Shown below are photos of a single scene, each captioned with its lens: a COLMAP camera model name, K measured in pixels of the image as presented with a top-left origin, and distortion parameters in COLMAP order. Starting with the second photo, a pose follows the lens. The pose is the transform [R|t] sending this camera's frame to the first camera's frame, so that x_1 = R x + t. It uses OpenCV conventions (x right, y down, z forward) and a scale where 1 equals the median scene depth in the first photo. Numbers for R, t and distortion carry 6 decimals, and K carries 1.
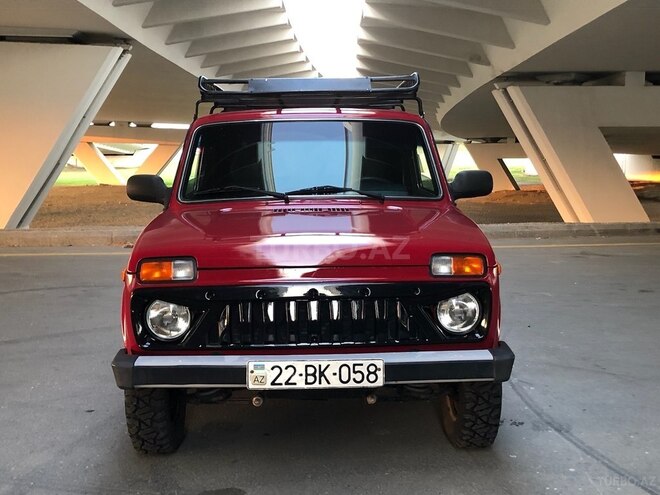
lens RADIAL K [[805.0, 0, 321.9], [0, 805.0, 245.9], [0, 0, 1]] dist [0.189827, -0.649712]
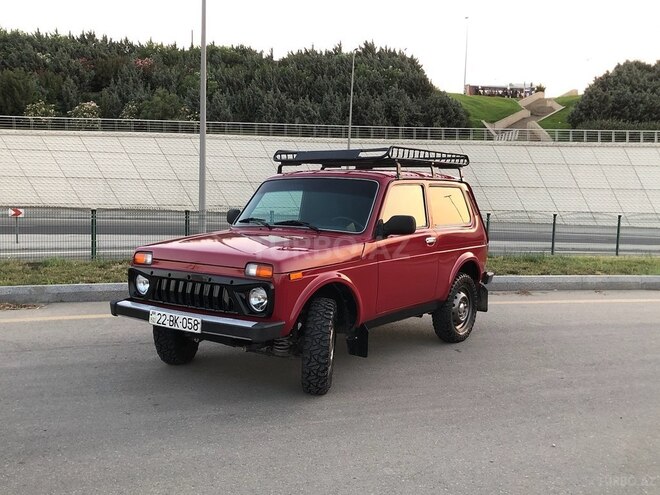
lens RADIAL K [[719.2, 0, 330.0], [0, 719.2, 247.5], [0, 0, 1]] dist [0.001047, -0.030188]
pose [[0.787896, 0.074798, -0.611249, 1.234561], [-0.094752, 0.995501, -0.000316, -0.037367], [0.608475, 0.058166, 0.791438, -0.070927]]
